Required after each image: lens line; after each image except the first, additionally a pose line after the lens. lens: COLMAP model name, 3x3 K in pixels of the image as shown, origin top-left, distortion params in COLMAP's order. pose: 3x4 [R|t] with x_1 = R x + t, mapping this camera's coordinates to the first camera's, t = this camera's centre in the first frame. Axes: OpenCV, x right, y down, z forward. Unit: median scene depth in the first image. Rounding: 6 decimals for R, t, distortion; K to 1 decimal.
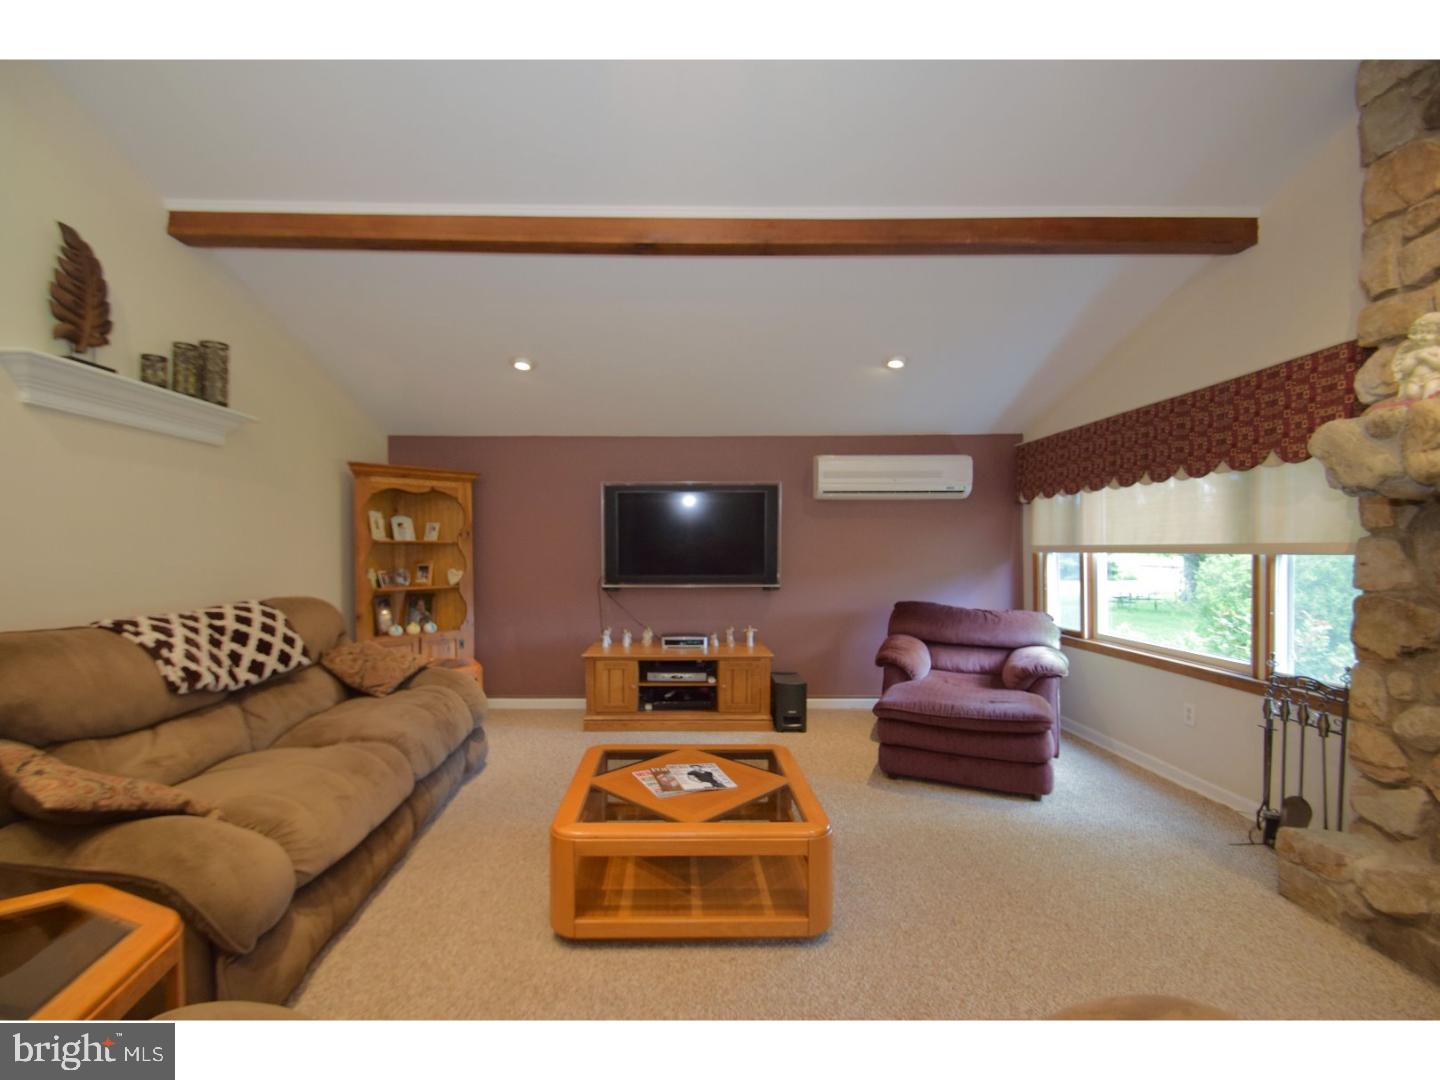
lens RADIAL K [[632.6, 0, 687.3], [0, 632.6, 560.7], [0, 0, 1]] dist [0.012350, -0.013101]
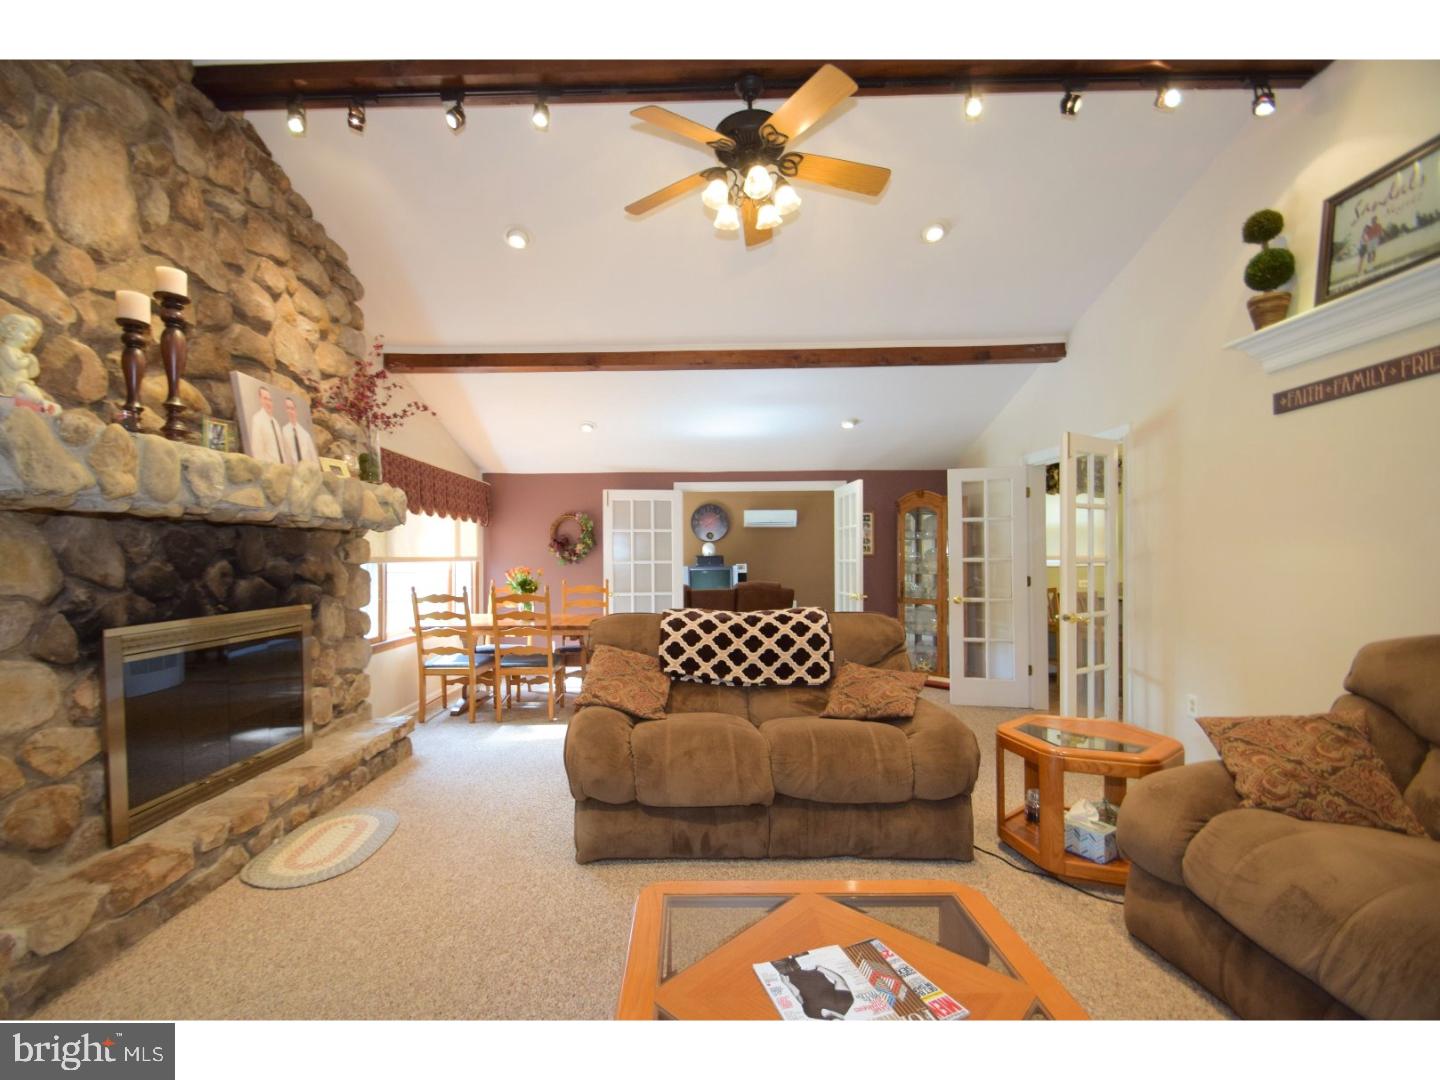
lens RADIAL K [[632.6, 0, 687.3], [0, 632.6, 560.7], [0, 0, 1]] dist [0.012350, -0.013101]
pose [[-0.999816, 0.009570, 0.016631, 0.117556], [0.009813, 0.999846, 0.014543, -0.018010], [-0.016489, 0.014704, -0.999756, 1.475049]]
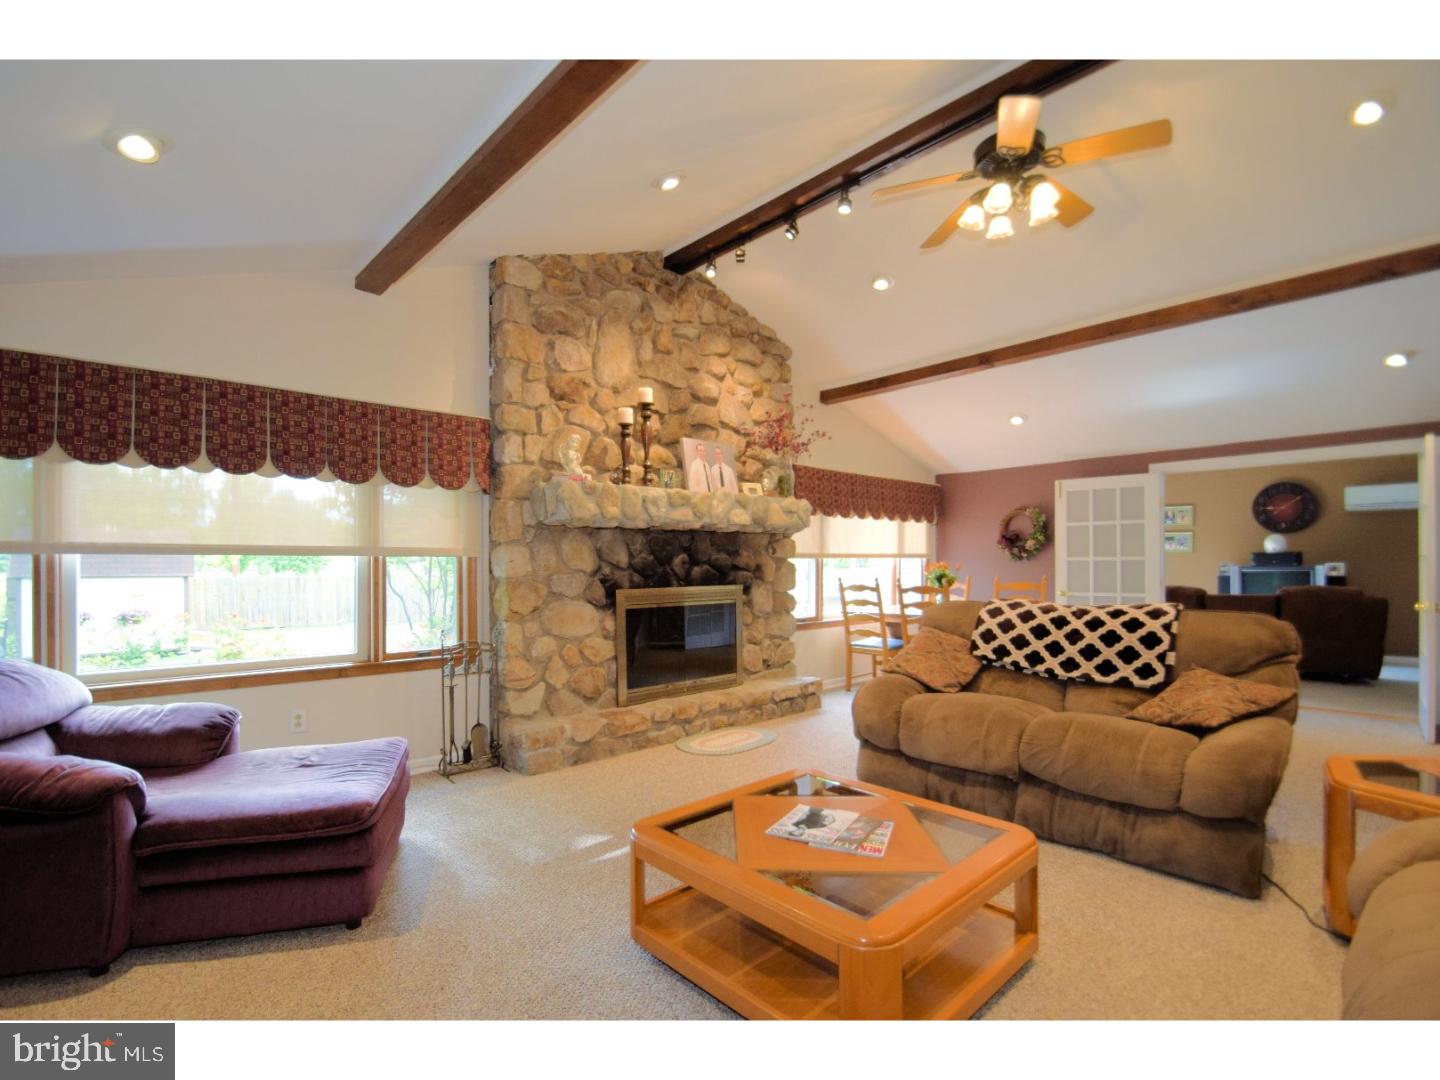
lens RADIAL K [[672.4, 0, 691.3], [0, 672.4, 564.0], [0, 0, 1]] dist [-0.000033, -0.000139]
pose [[-0.666338, 0.007736, 0.745610, -0.493735], [0.015589, 0.999872, 0.003558, 0.011969], [-0.745487, 0.013994, -0.666373, 1.631482]]
